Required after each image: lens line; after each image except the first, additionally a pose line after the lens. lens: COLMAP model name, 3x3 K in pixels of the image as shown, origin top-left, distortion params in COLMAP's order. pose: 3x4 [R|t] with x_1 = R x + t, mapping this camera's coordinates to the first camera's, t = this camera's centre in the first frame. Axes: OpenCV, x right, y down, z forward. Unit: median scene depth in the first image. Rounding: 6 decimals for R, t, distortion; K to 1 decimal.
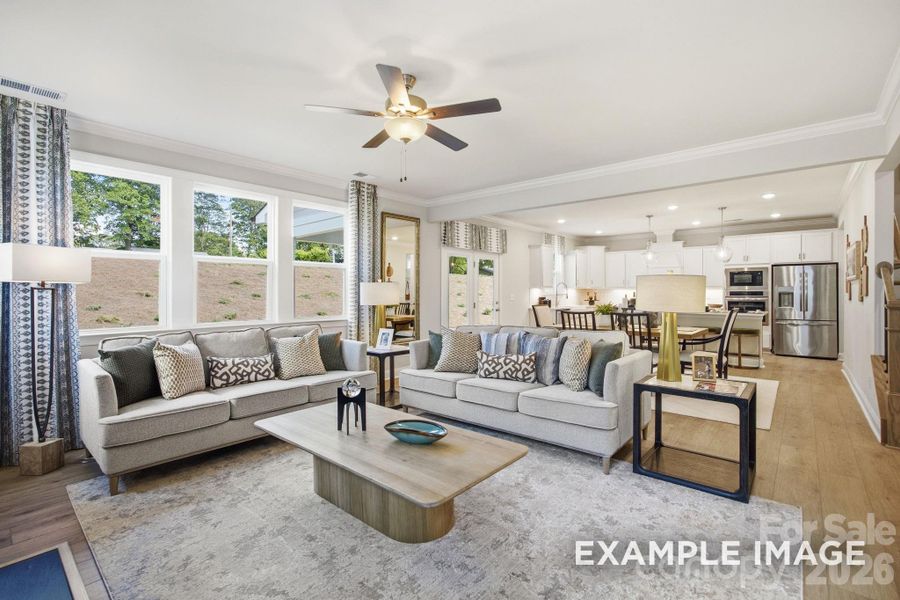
lens RADIAL K [[410.9, 0, 454.4], [0, 410.9, 289.6], [0, 0, 1]] dist [-0.001718, -0.000095]
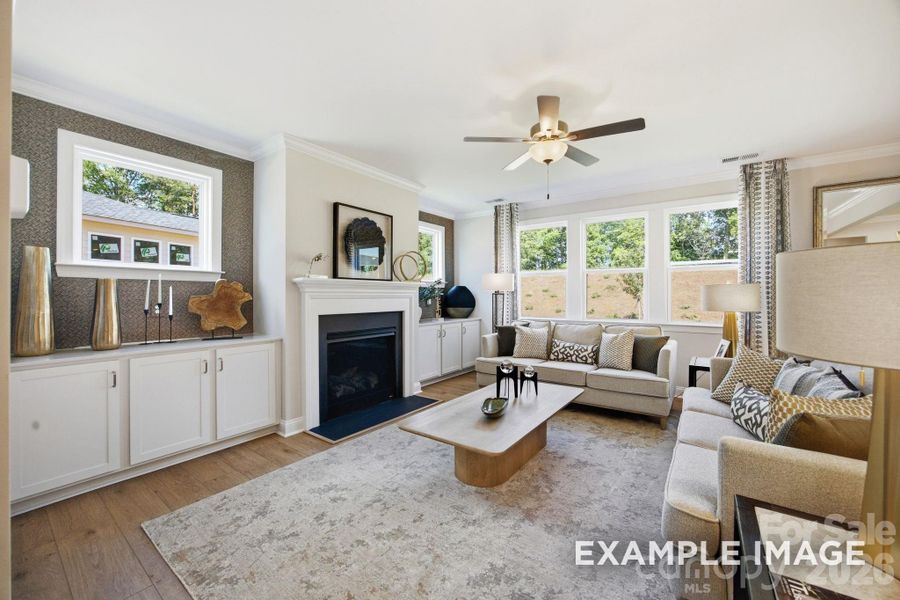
lens RADIAL K [[351.7, 0, 453.1], [0, 351.7, 294.9], [0, 0, 1]] dist [-0.033344, 0.011707]
pose [[0.080011, 0.000963, -0.996794, 0.286262], [0.004220, 0.999990, 0.001305, 0.000001], [0.996785, -0.004310, 0.080006, 0.234114]]
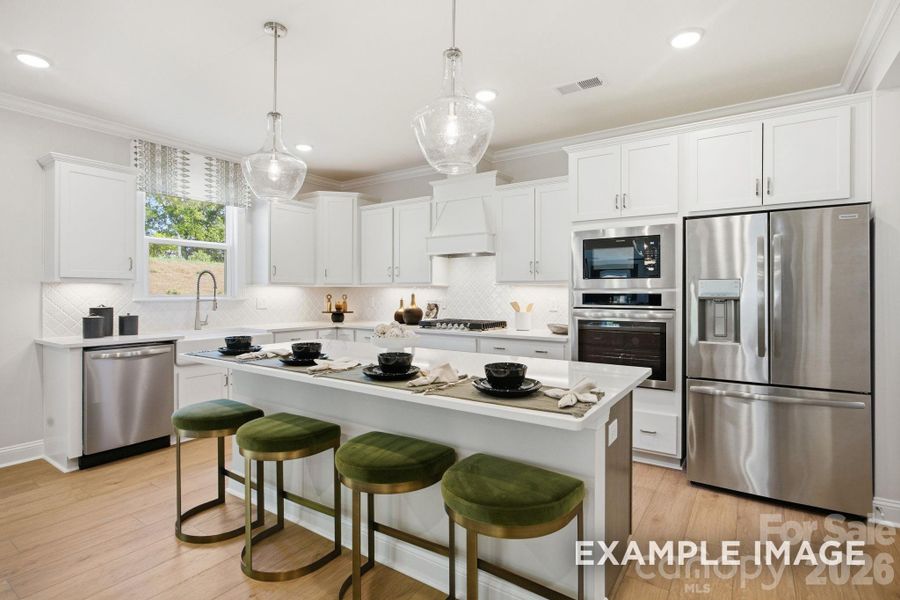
lens RADIAL K [[440.2, 0, 453.1], [0, 440.2, 294.5], [0, 0, 1]] dist [-0.033228, 0.015407]
pose [[0.993408, 0.001533, 0.114621, 0.561432], [-0.002523, 0.999961, 0.008485, 0.002582], [-0.114603, -0.008718, 0.993373, 0.684959]]
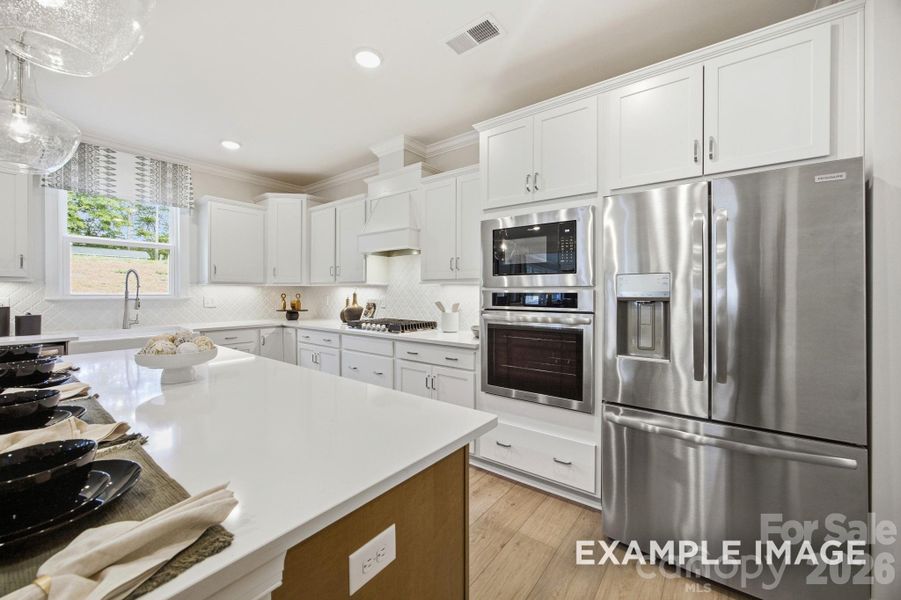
lens RADIAL K [[352.0, 0, 453.6], [0, 352.0, 294.9], [0, 0, 1]] dist [-0.033344, 0.011707]
pose [[0.998179, 0.002320, 0.060273, 0.687894], [-0.003057, 0.999922, 0.012140, 0.003312], [-0.060240, -0.012302, 0.998108, 0.805780]]
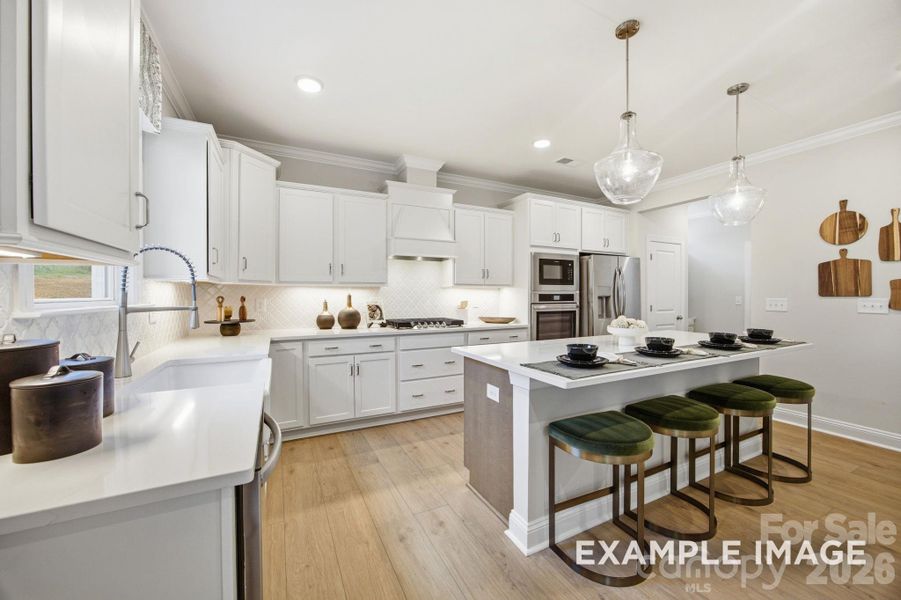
lens RADIAL K [[352.0, 0, 453.6], [0, 352.0, 294.9], [0, 0, 1]] dist [-0.033344, 0.011707]
pose [[0.382202, -0.001229, 0.924078, 0.206348], [-0.004907, 0.999982, 0.003359, 0.005202], [-0.924066, -0.005819, 0.382189, 1.018339]]
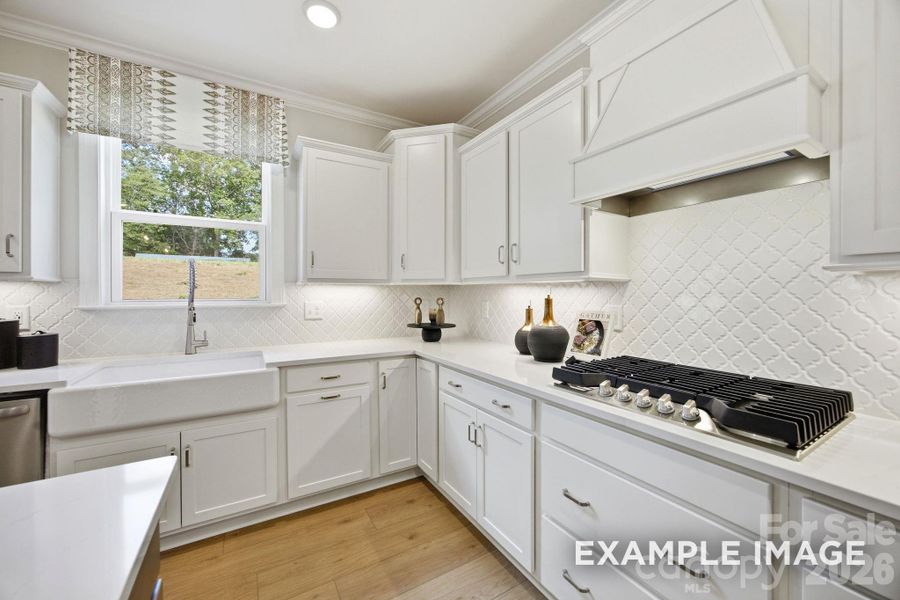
lens RADIAL K [[351.7, 0, 453.1], [0, 351.7, 294.9], [0, 0, 1]] dist [-0.033344, 0.011707]
pose [[0.950017, 0.002292, -0.312189, 0.590015], [0.000740, 0.999954, 0.009592, 0.002807], [0.312196, -0.009343, 0.949972, 1.063135]]
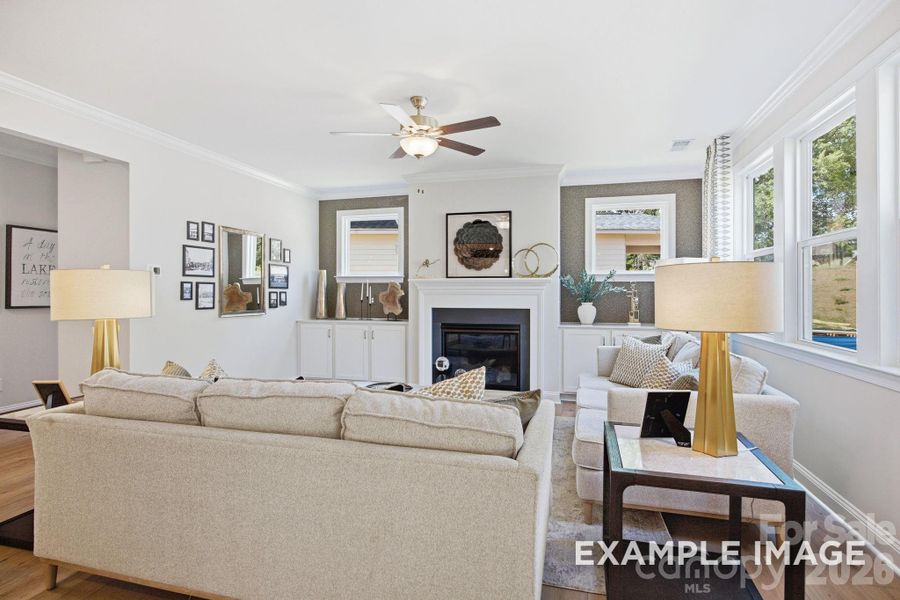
lens RADIAL K [[448.9, 0, 452.9], [0, 448.9, 289.9], [0, 0, 1]] dist [-0.014211, 0.001245]
pose [[-0.906018, 0.001855, -0.423236, 0.106084], [0.004007, 0.999983, -0.004194, 0.000045], [0.423221, -0.005496, -0.906010, 0.752150]]
